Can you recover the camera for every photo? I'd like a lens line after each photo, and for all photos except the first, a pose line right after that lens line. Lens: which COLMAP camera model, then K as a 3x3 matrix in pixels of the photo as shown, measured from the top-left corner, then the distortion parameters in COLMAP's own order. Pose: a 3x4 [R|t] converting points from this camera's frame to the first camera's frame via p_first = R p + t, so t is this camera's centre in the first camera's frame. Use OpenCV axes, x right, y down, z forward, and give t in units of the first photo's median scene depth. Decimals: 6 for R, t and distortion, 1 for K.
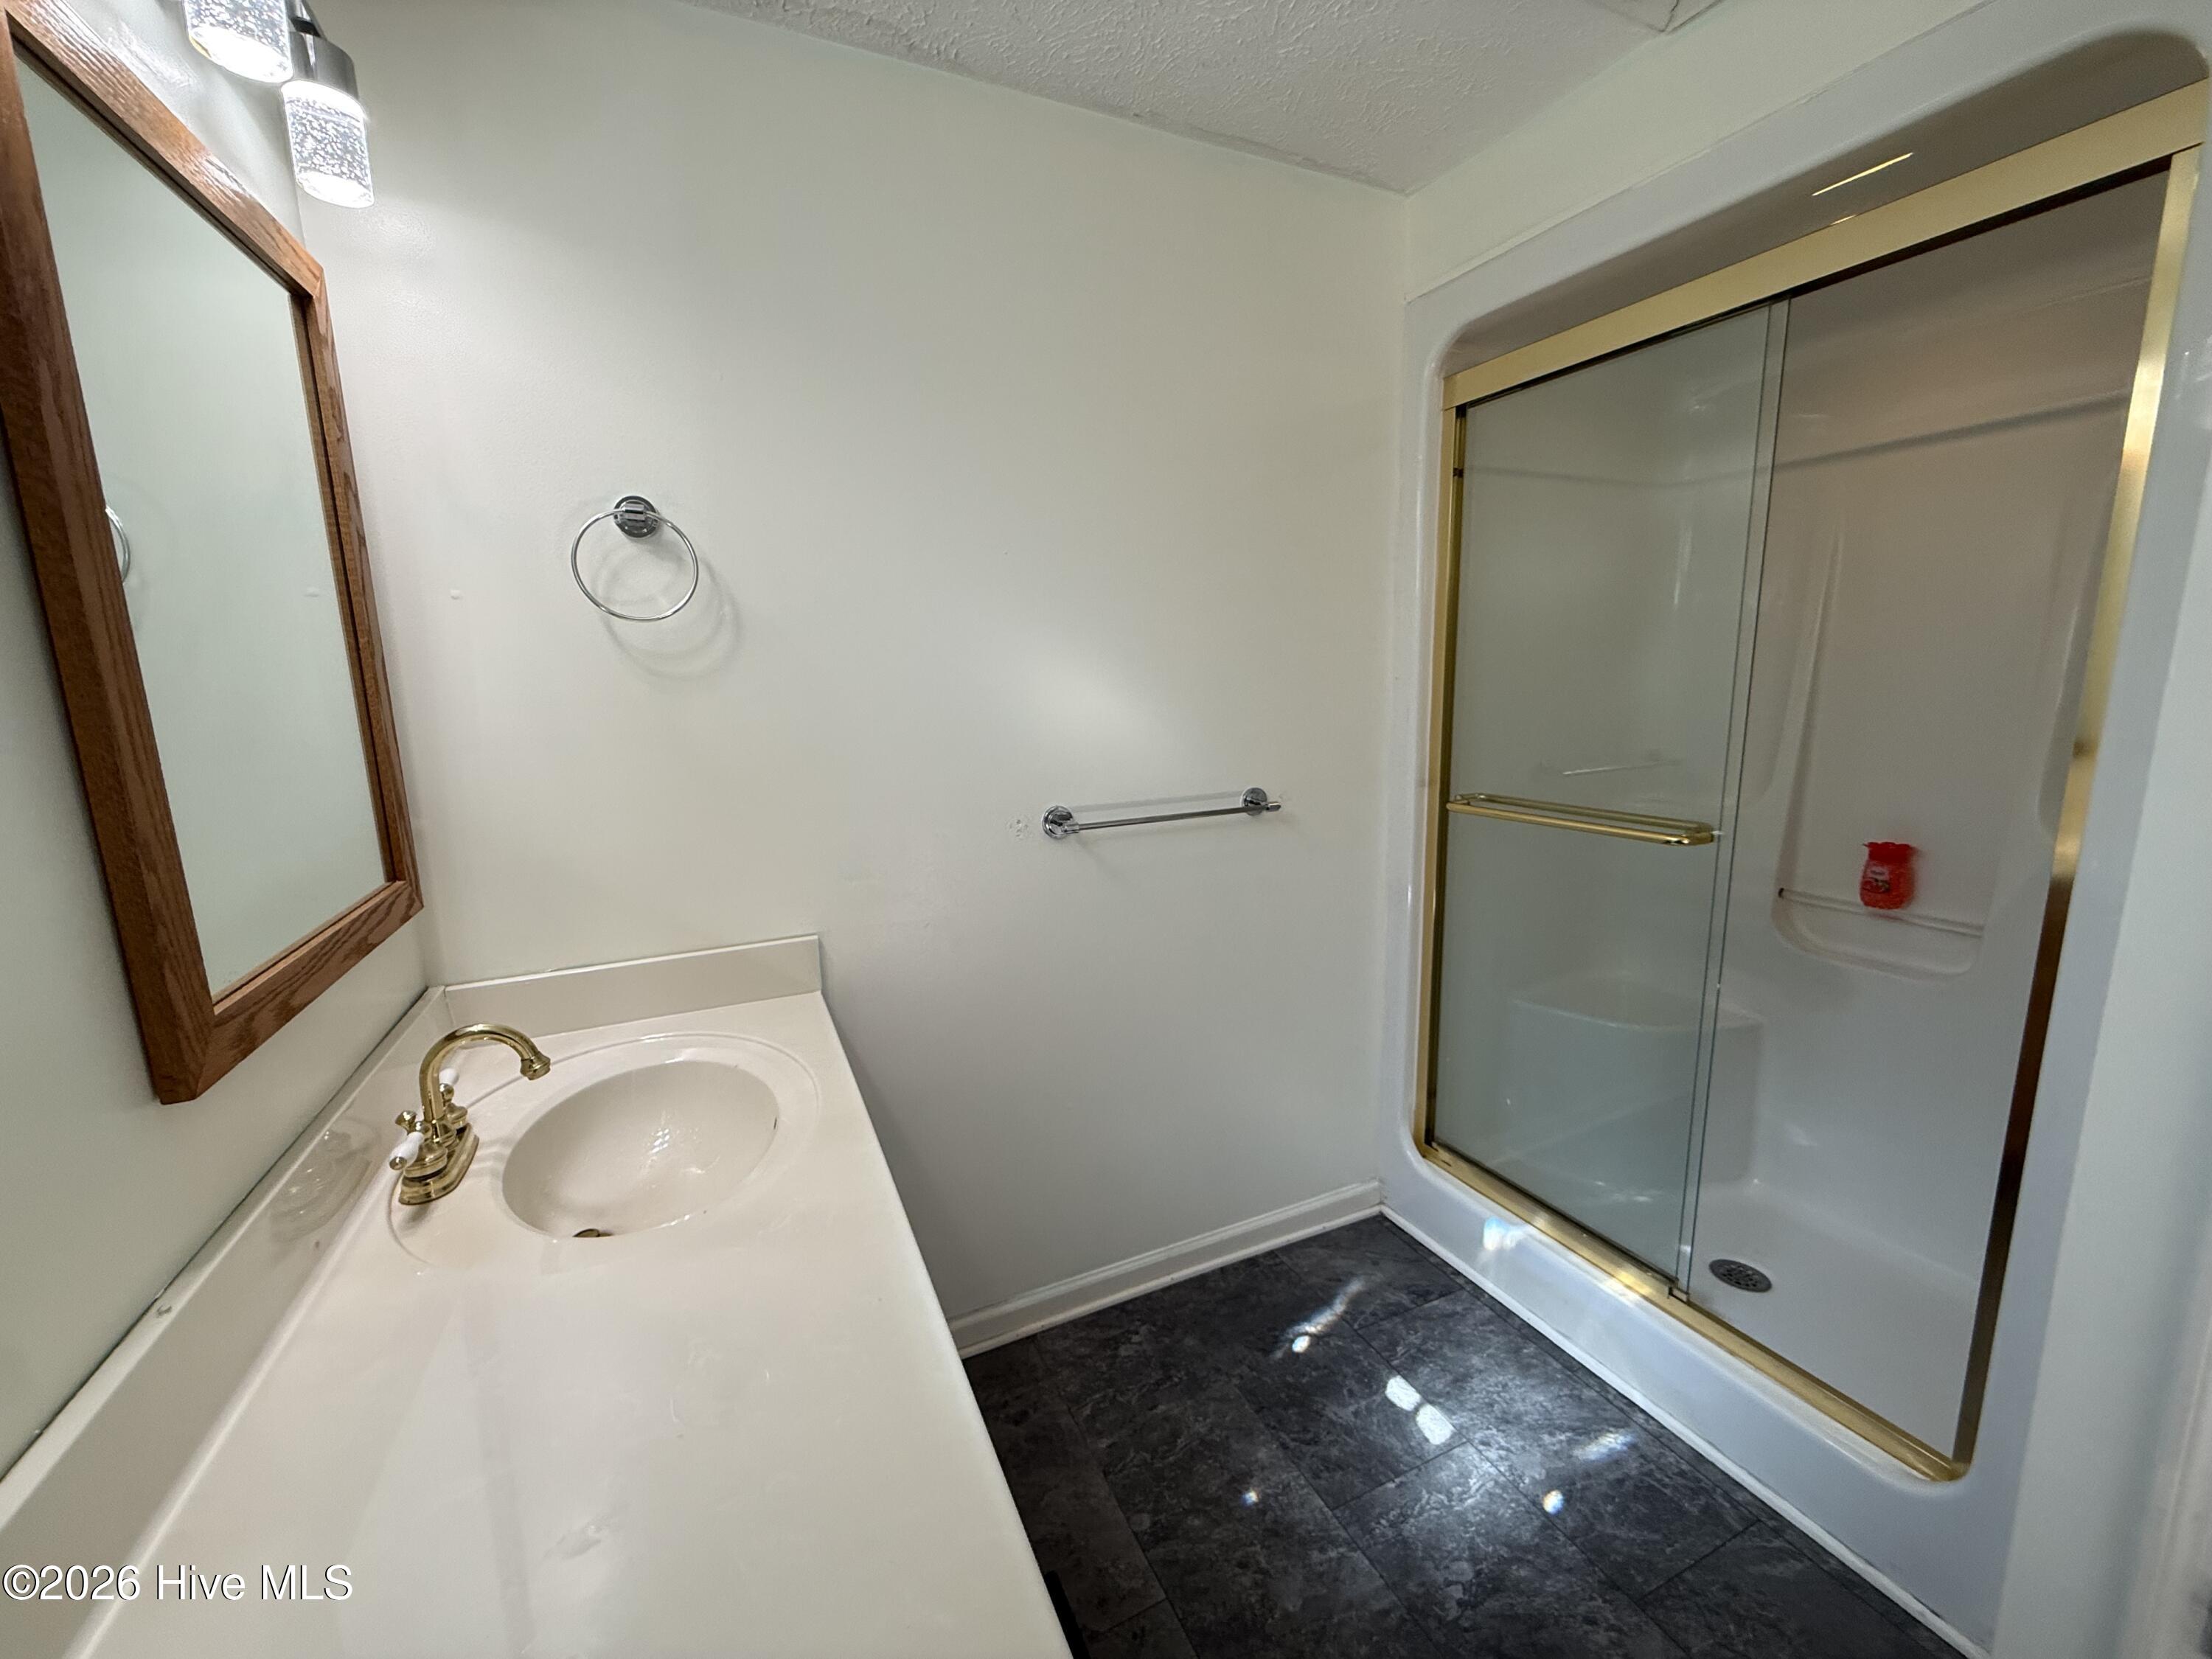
lens RADIAL K [[880.1, 0, 1098.7], [0, 880.1, 830.4], [0, 0, 1]] dist [0.000027, 0.000000]
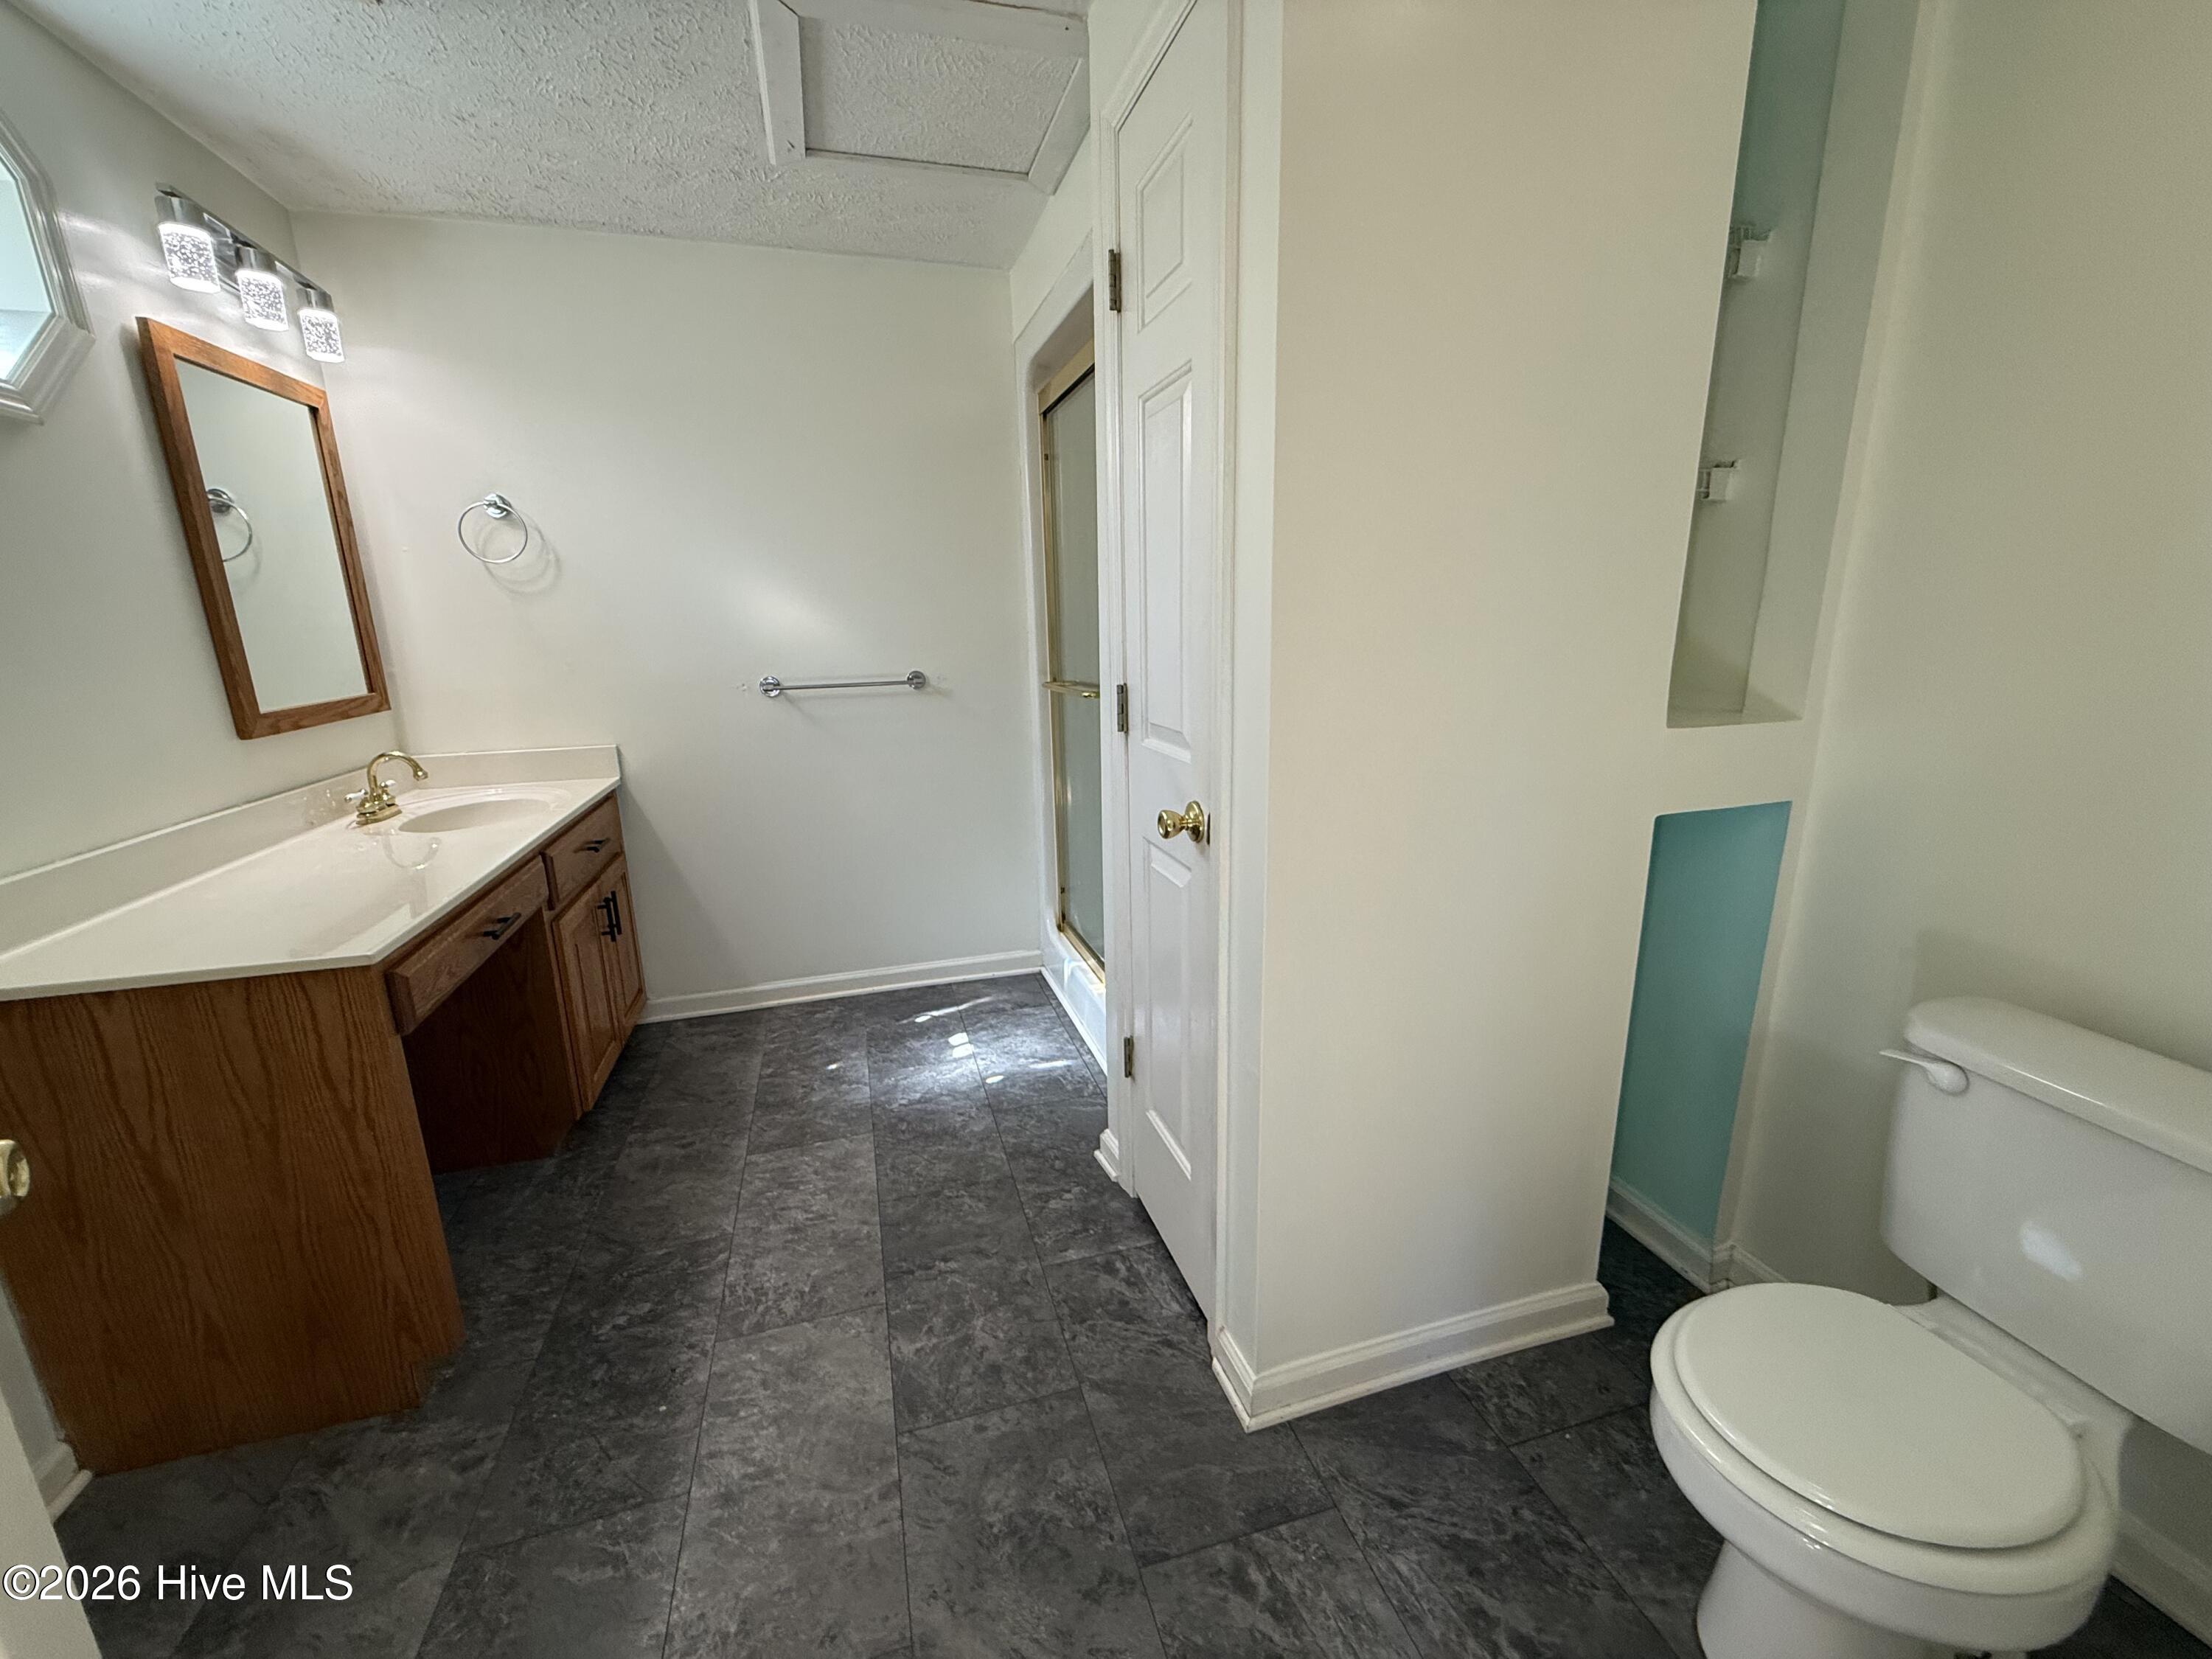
lens RADIAL K [[880.1, 0, 1098.7], [0, 880.1, 830.4], [0, 0, 1]] dist [0.000027, 0.000000]
pose [[0.988796, 0.034305, -0.145279, 0.985761], [-0.025797, 0.997862, 0.060043, 0.176640], [0.147028, -0.055622, 0.987567, -0.660236]]
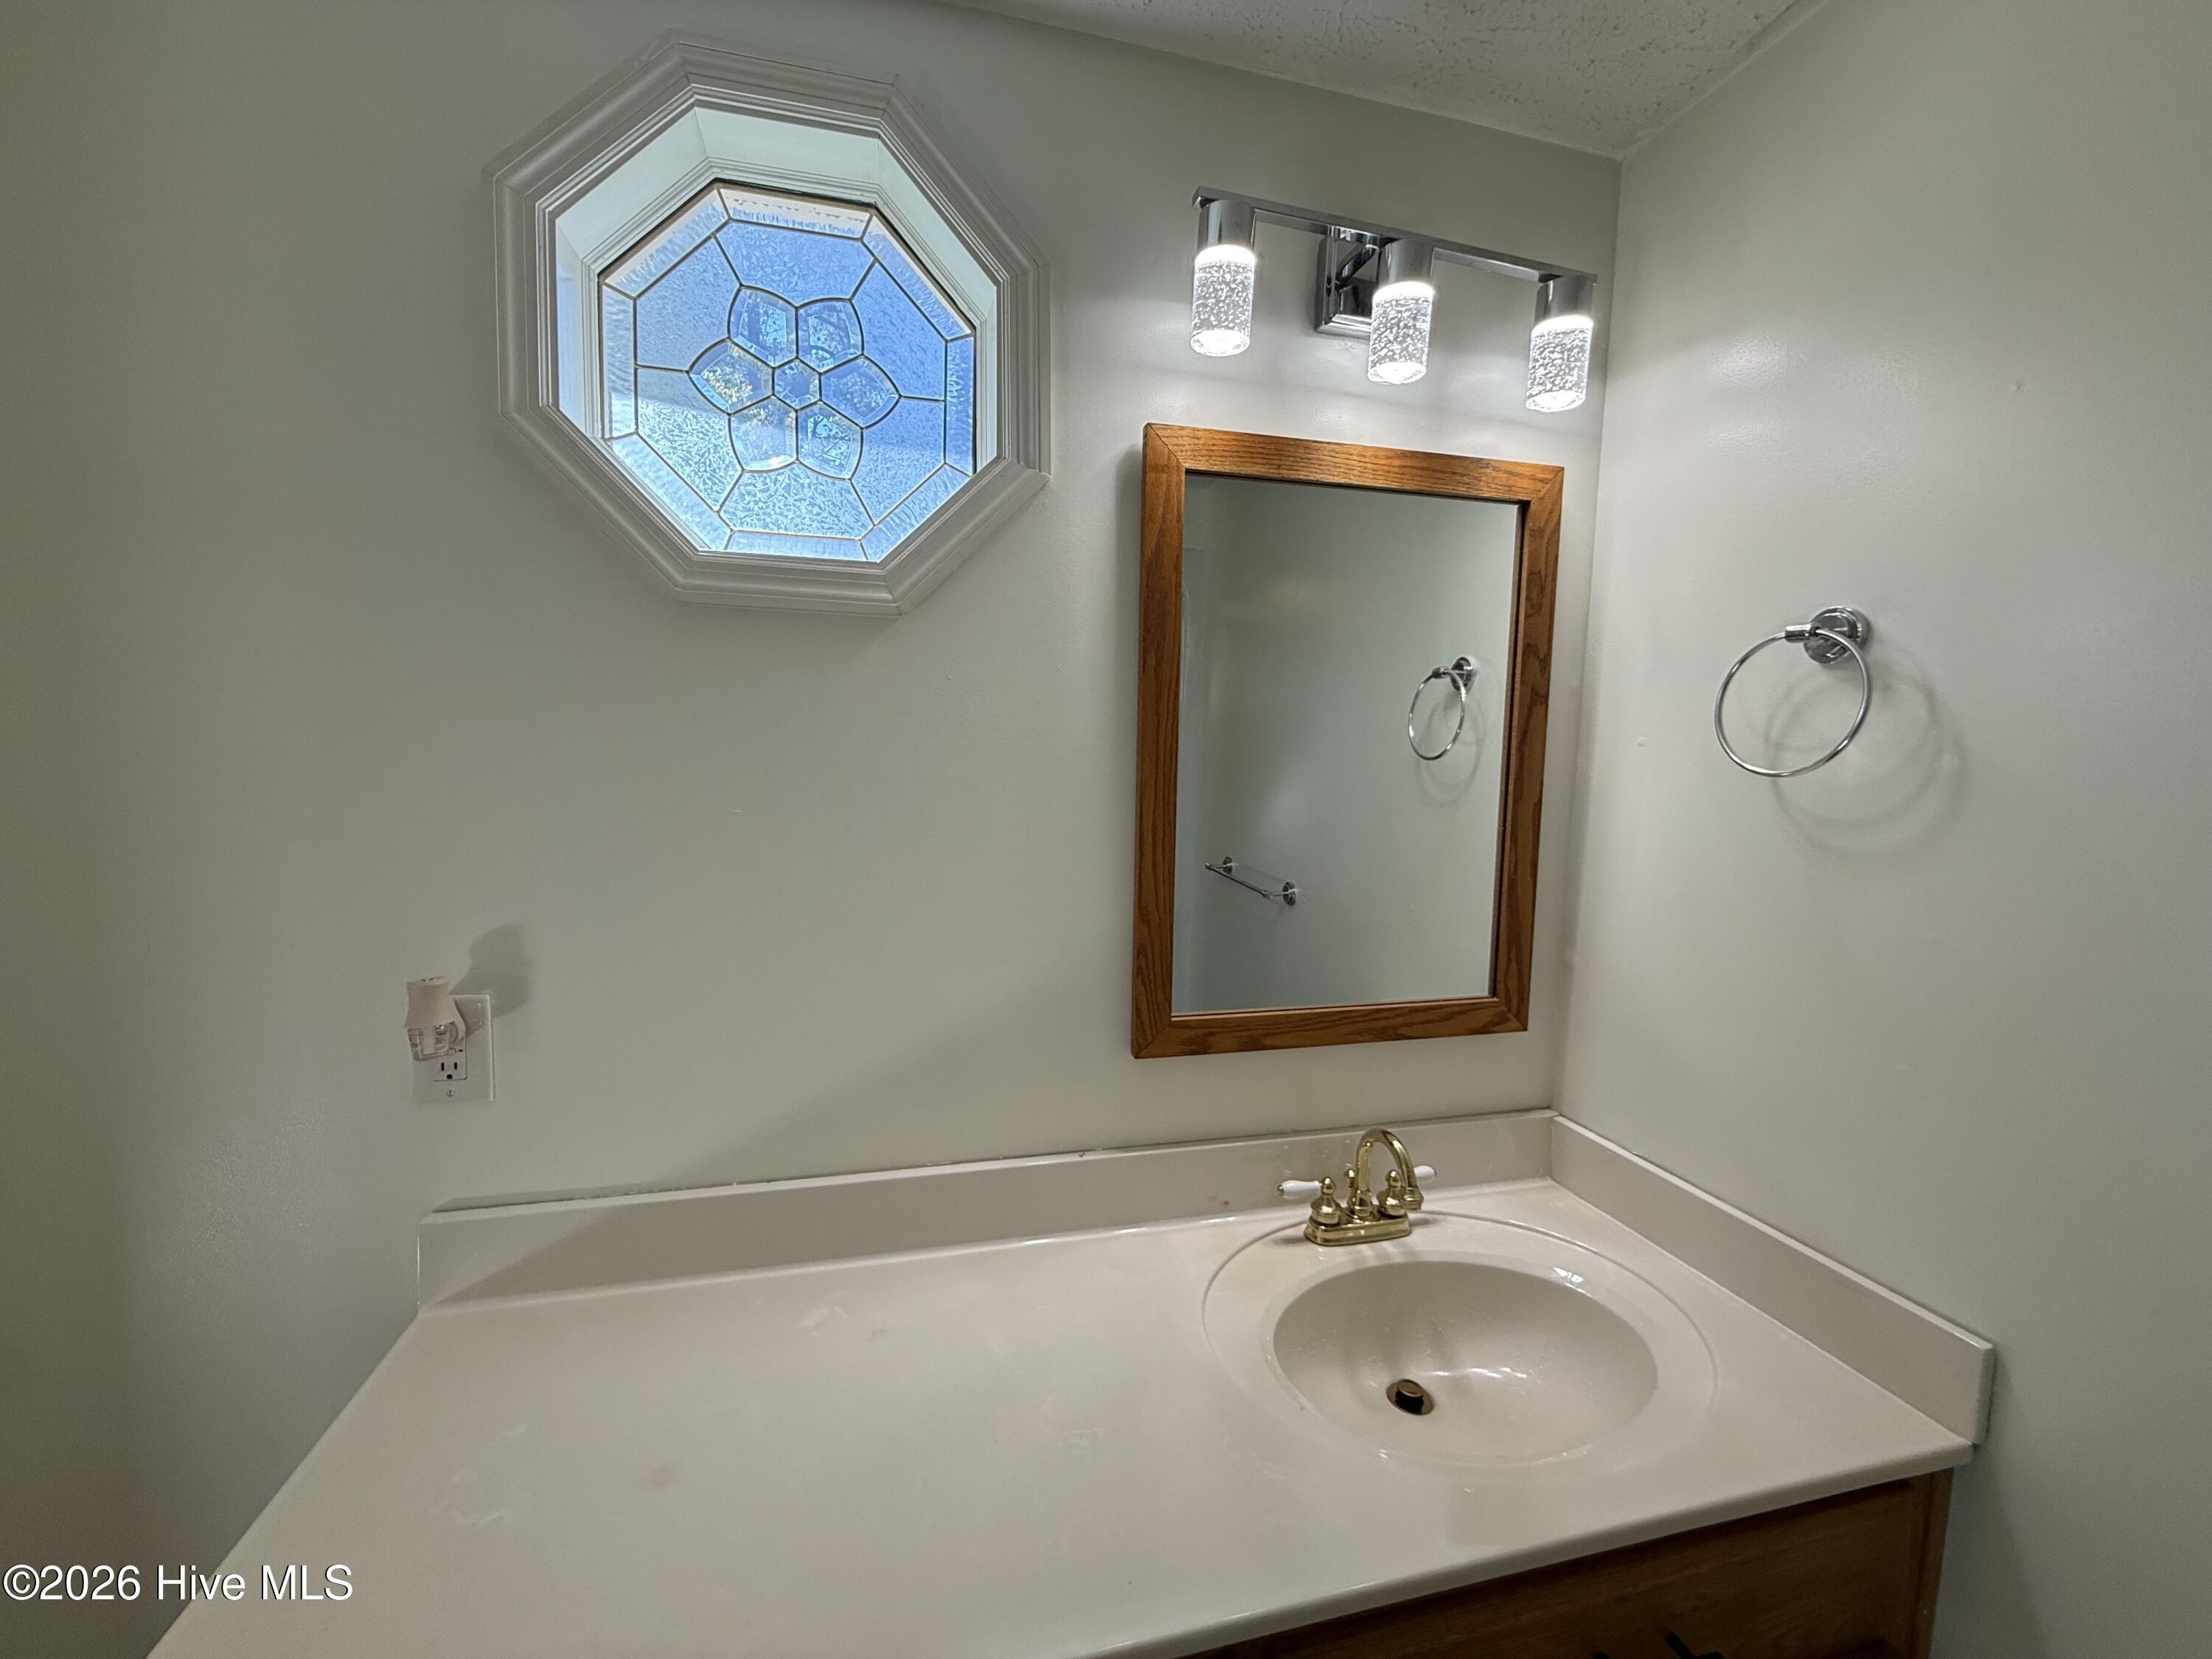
lens RADIAL K [[880.1, 0, 1098.7], [0, 880.1, 830.4], [0, 0, 1]] dist [0.000027, 0.000000]
pose [[-0.163617, 0.107750, -0.980622, 0.300149], [-0.200082, 0.969734, 0.139937, -0.171179], [0.966021, 0.219100, -0.137106, 0.521801]]
